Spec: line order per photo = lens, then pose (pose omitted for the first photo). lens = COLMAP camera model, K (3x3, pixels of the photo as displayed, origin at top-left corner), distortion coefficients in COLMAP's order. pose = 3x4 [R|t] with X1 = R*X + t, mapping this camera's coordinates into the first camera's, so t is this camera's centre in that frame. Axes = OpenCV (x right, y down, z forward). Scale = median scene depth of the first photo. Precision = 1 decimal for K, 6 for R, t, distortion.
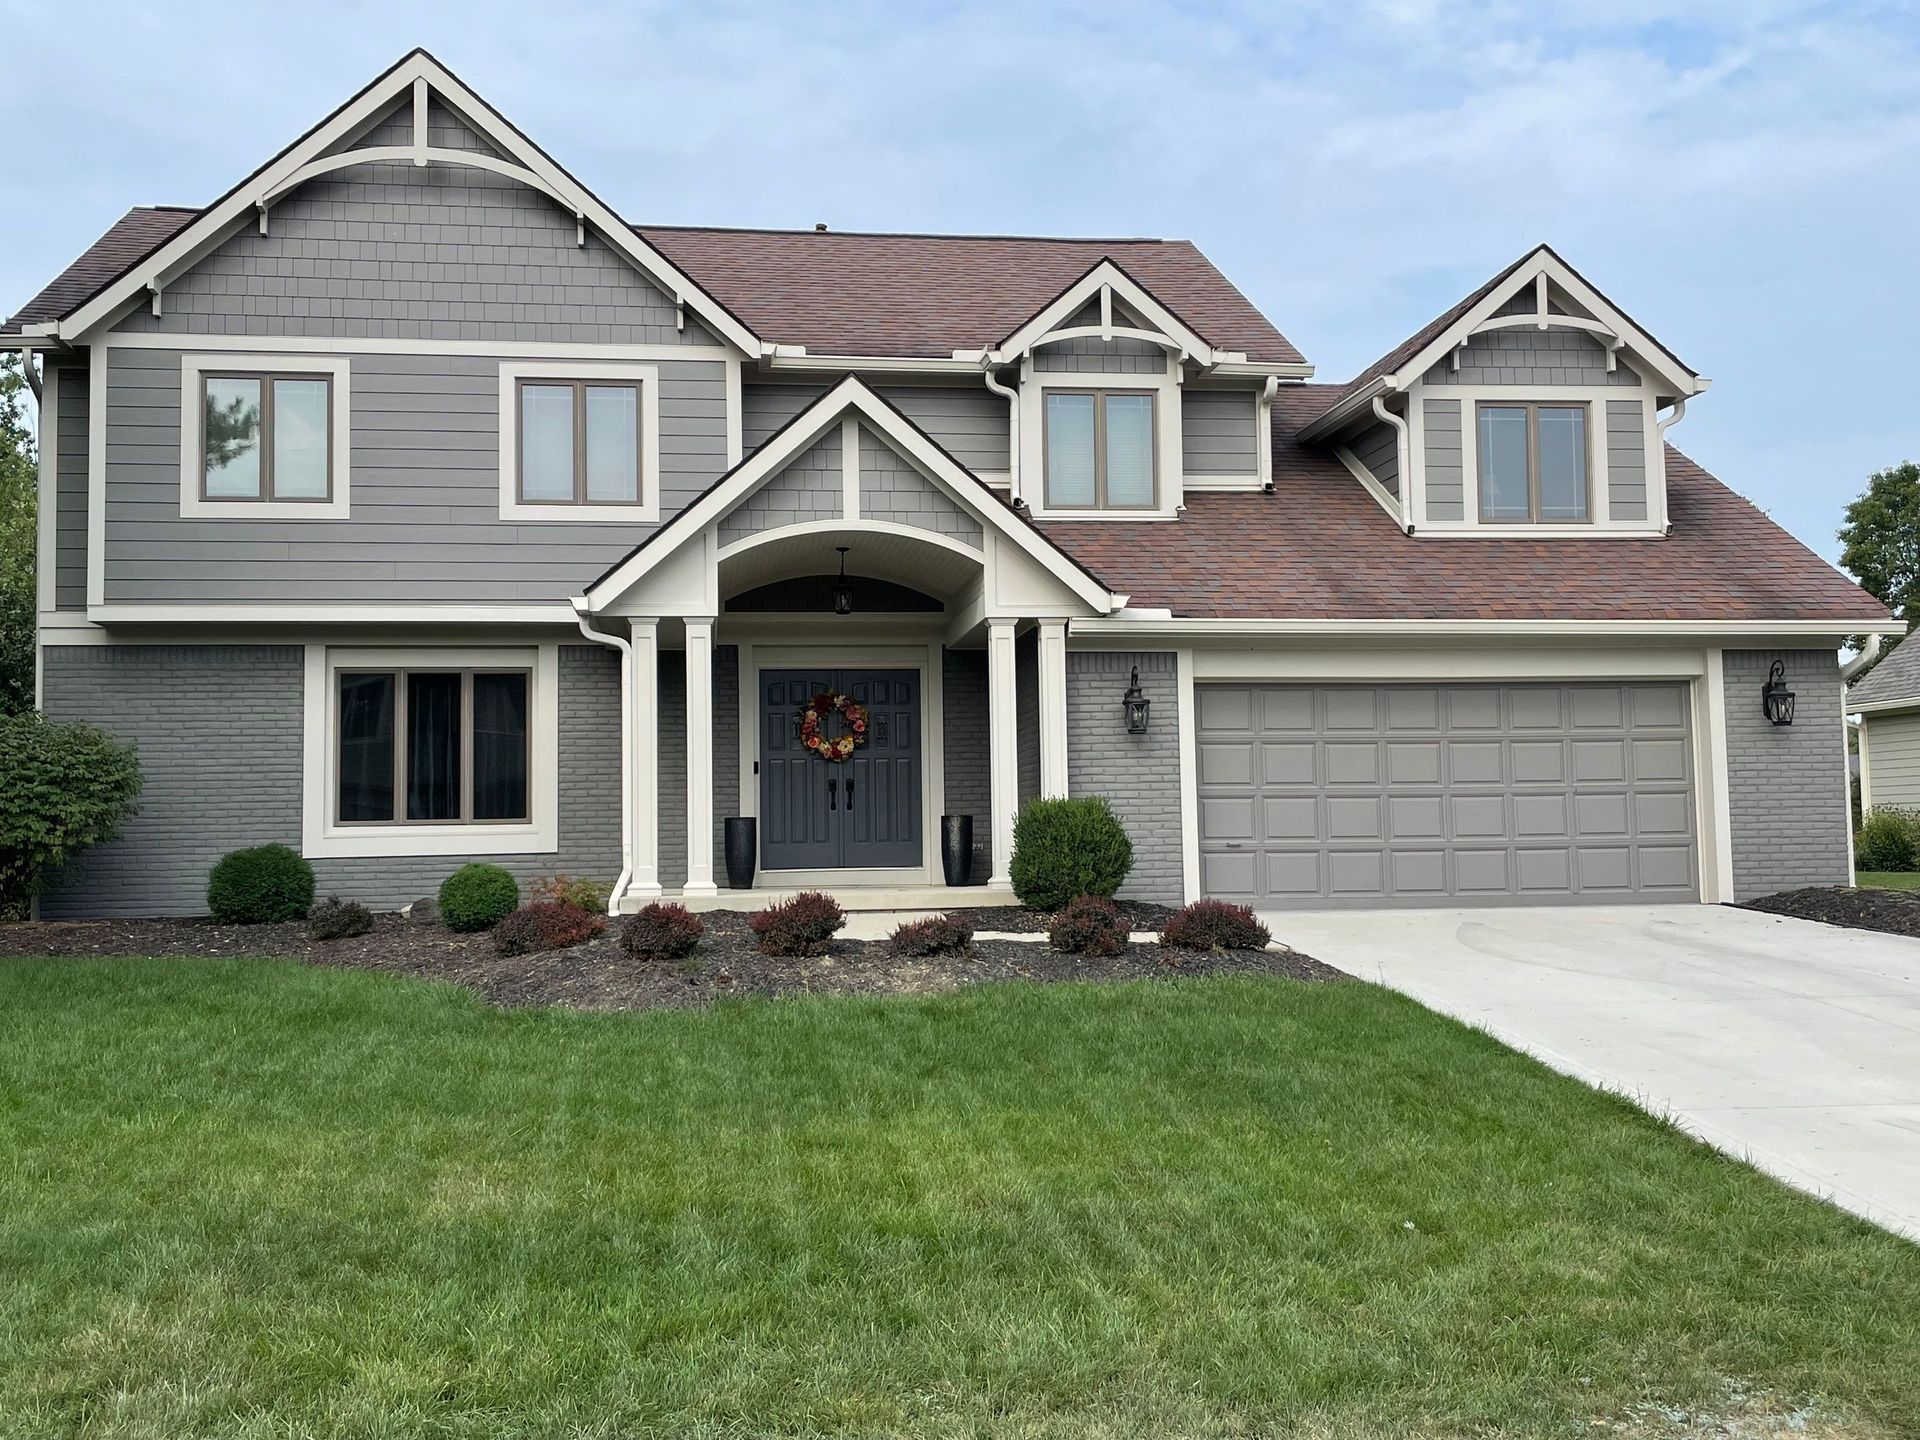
lens RADIAL K [[1772.4, 0, 960.0], [0, 1772.4, 720.0], [0, 0, 1]] dist [0.021465, -0.014845]
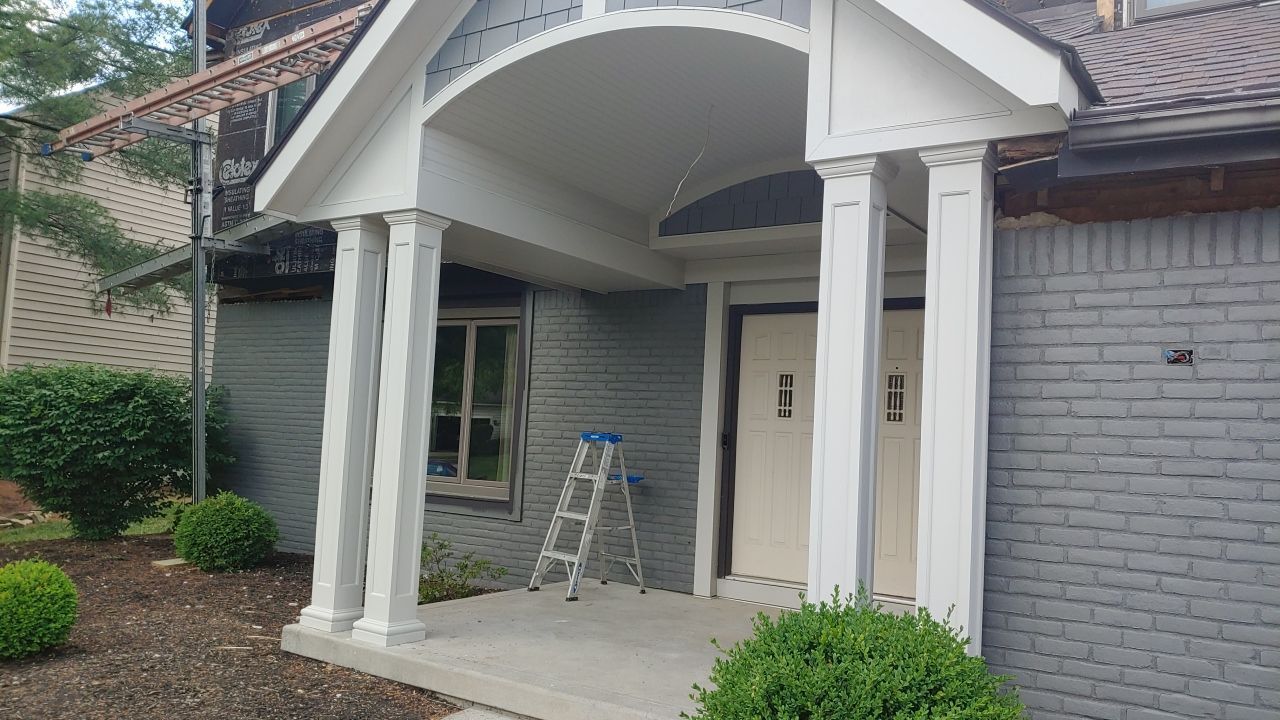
lens RADIAL K [[994.5, 0, 640.0], [0, 994.5, 360.0], [0, 0, 1]] dist [-0.031195, -0.001931]
pose [[0.764795, 0.004021, -0.644262, 0.155753], [-0.025110, 0.999407, -0.023571, 0.003345], [0.643785, 0.034204, 0.764442, 0.778735]]
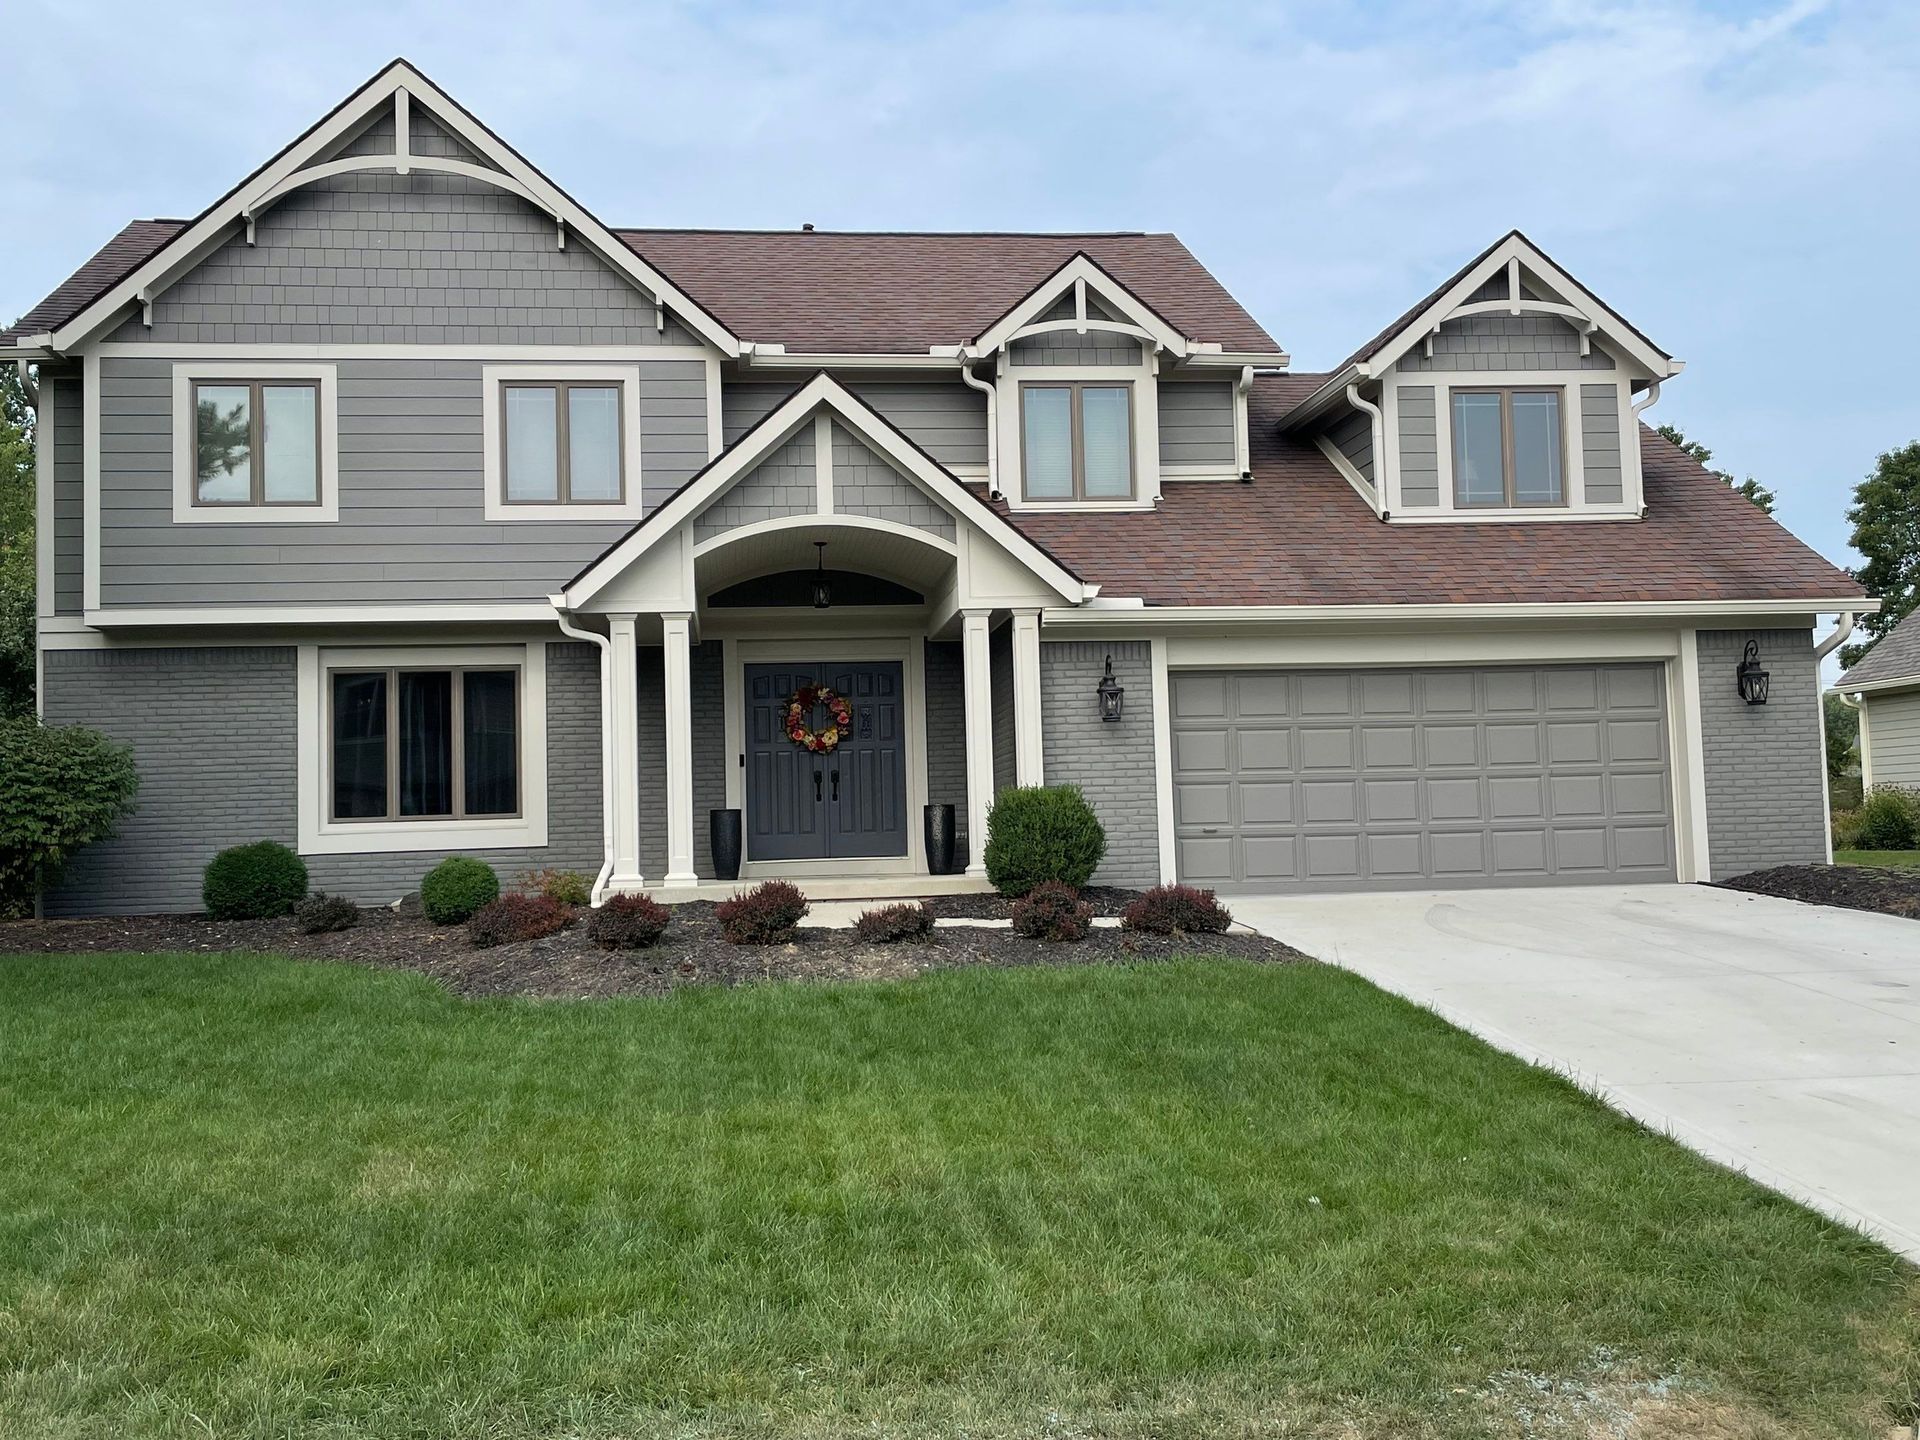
lens RADIAL K [[1749.9, 0, 960.0], [0, 1749.9, 720.0], [0, 0, 1]] dist [0.019799, -0.011504]
pose [[0.999737, -0.013677, -0.018398, 0.032954], [0.013750, 0.999898, 0.003868, 0.001795], [0.018343, -0.004120, 0.999823, -0.000796]]
